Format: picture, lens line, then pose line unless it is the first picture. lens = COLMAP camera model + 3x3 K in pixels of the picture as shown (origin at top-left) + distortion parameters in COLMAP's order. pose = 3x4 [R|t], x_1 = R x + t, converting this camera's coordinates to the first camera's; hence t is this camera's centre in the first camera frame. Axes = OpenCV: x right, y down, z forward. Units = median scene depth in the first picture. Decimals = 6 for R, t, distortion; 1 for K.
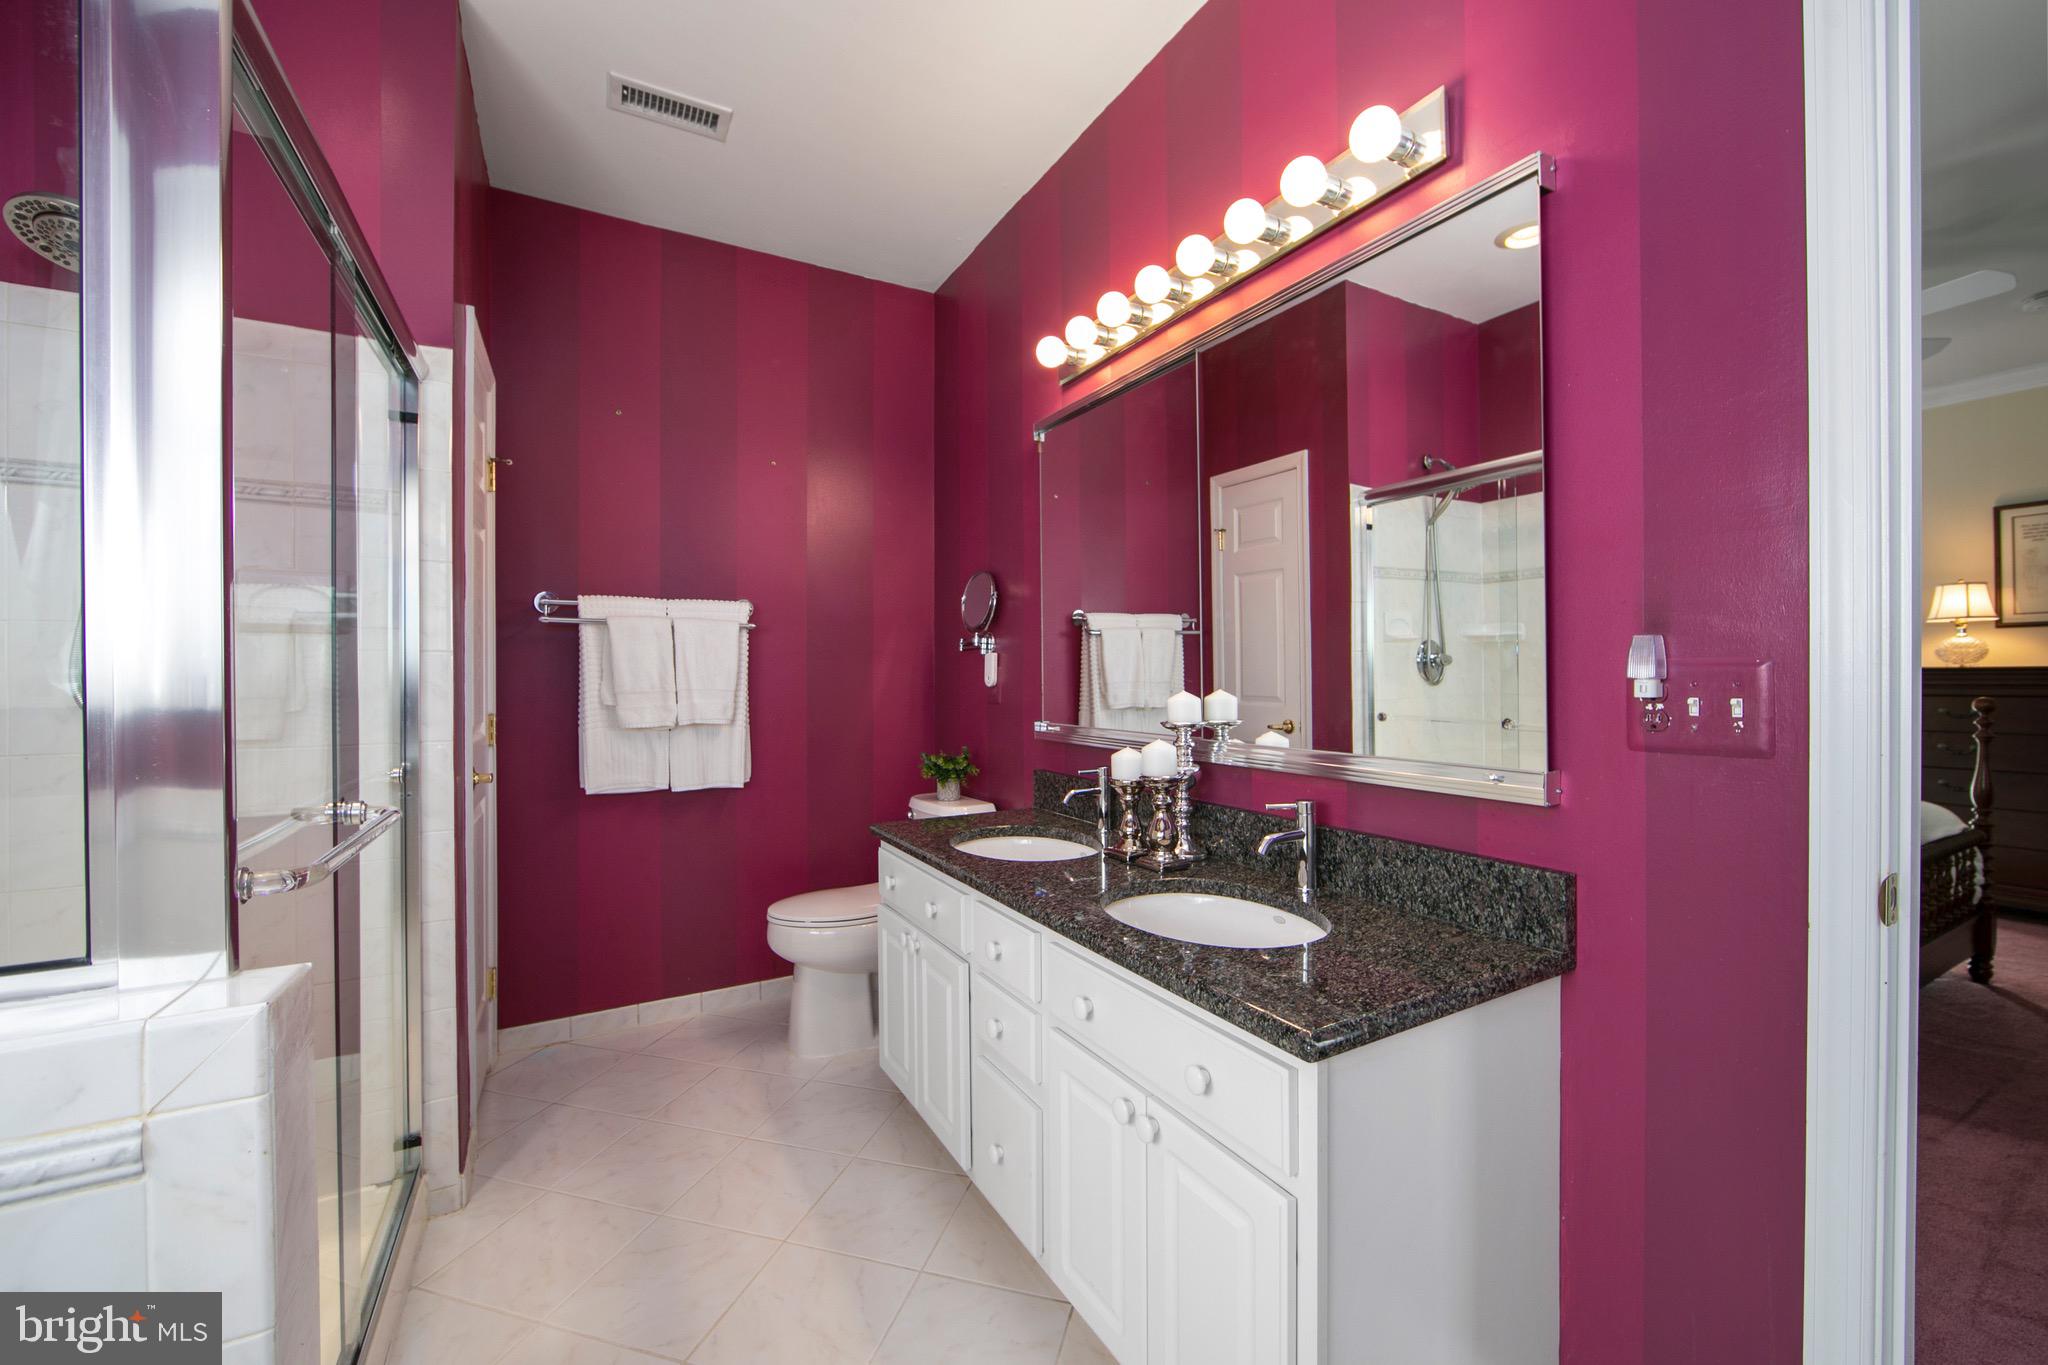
lens RADIAL K [[805.8, 0, 1028.5], [0, 805.8, 682.1], [0, 0, 1]] dist [-0.015873, 0.004051]
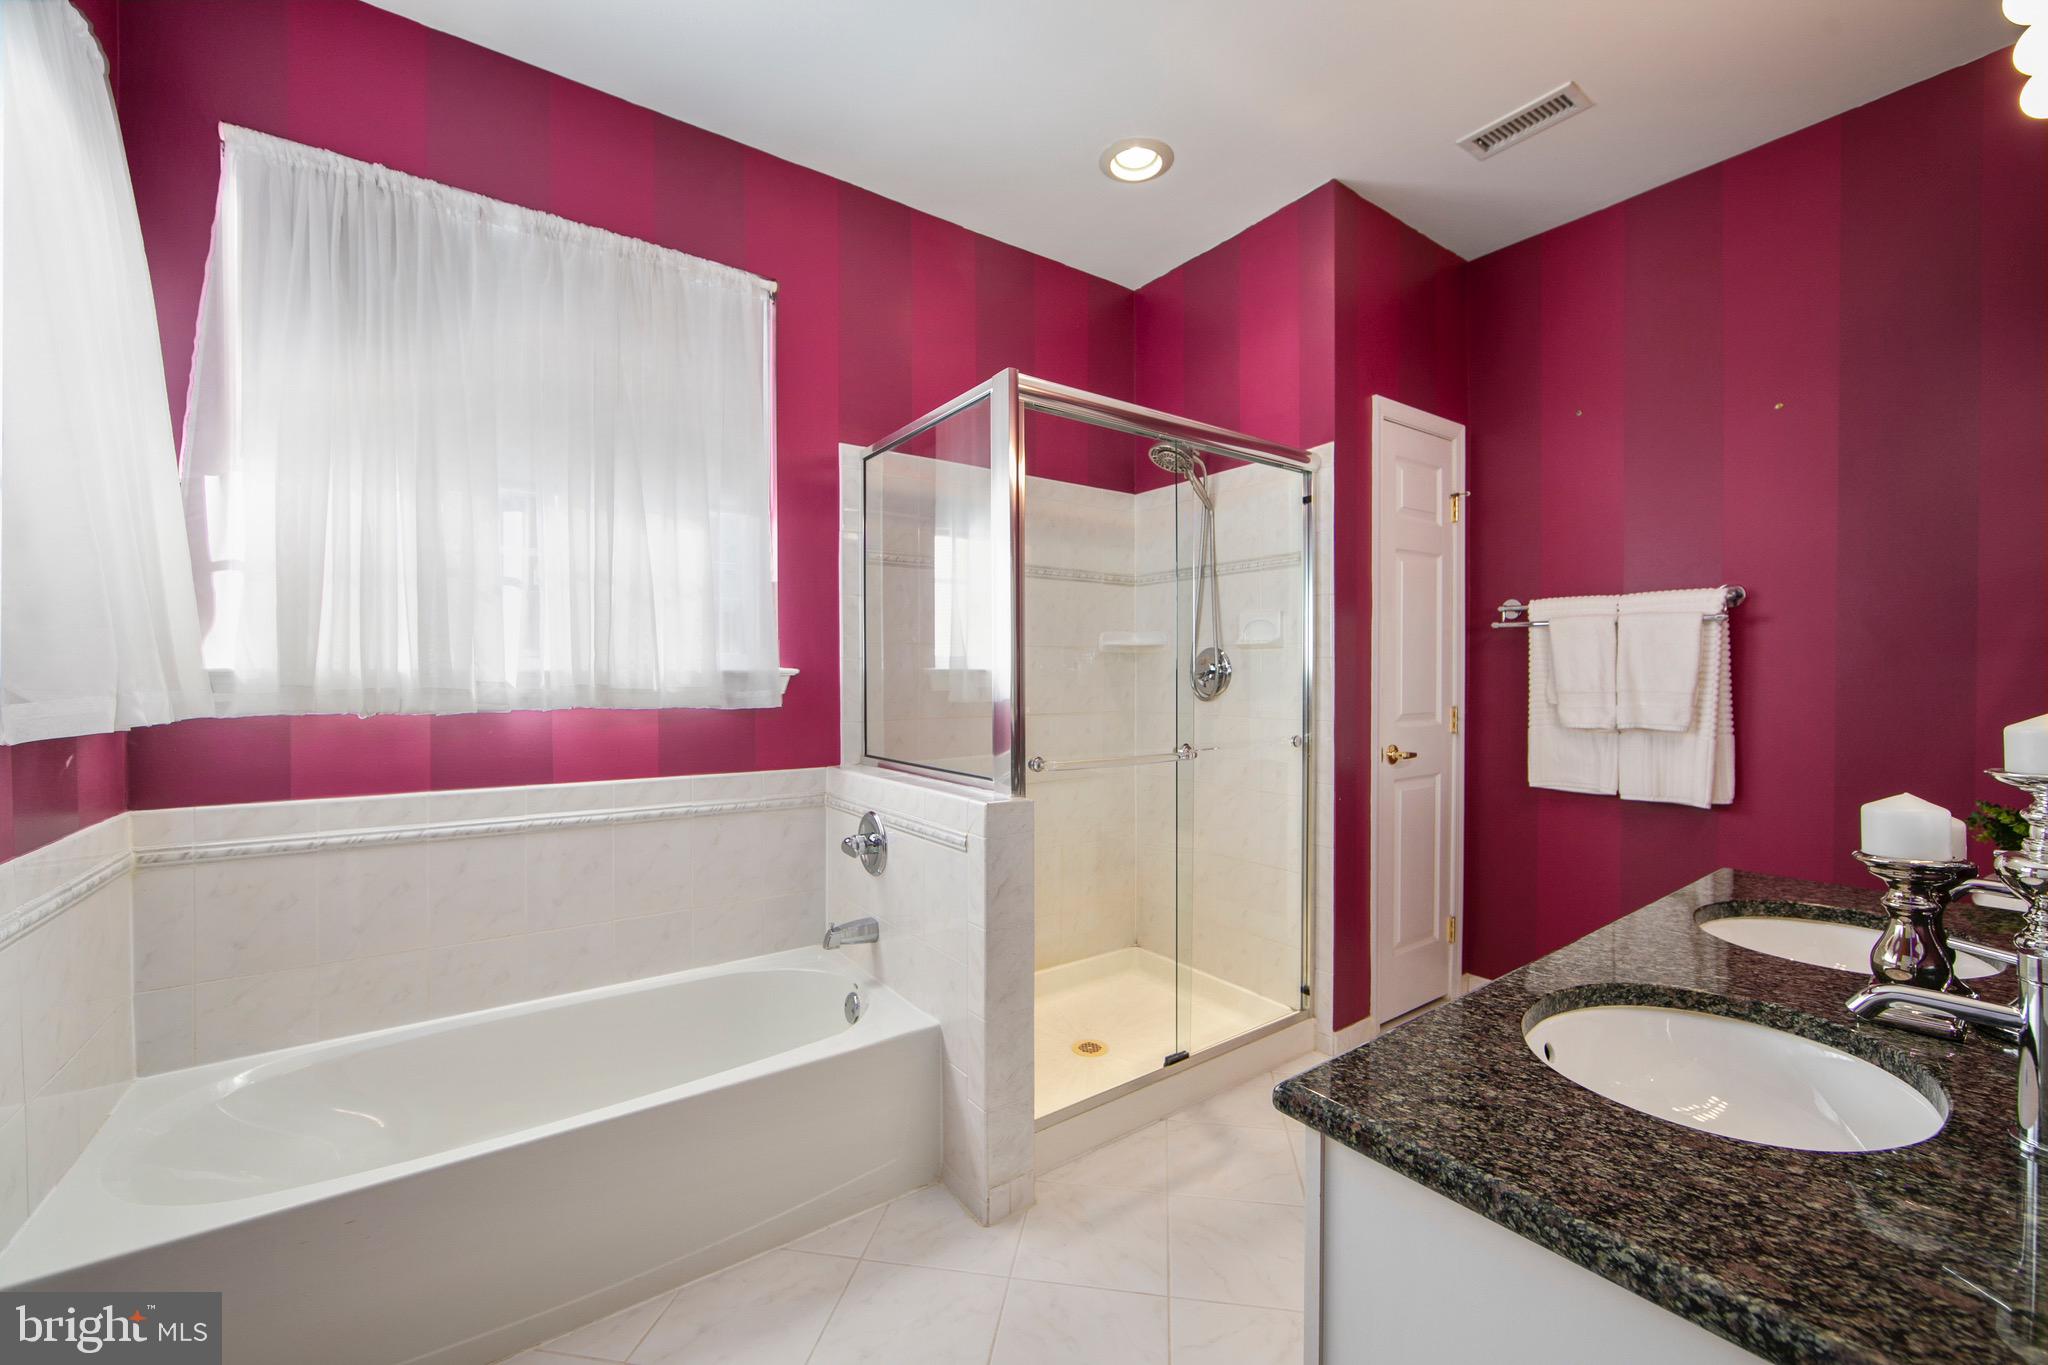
lens RADIAL K [[805.8, 0, 1029.6], [0, 805.8, 684.9], [0, 0, 1]] dist [-0.015873, 0.004051]
pose [[0.111396, 0.015463, -0.993656, 0.440517], [-0.007867, 0.999861, 0.014677, -0.005672], [0.993745, 0.006183, 0.111502, 0.223243]]
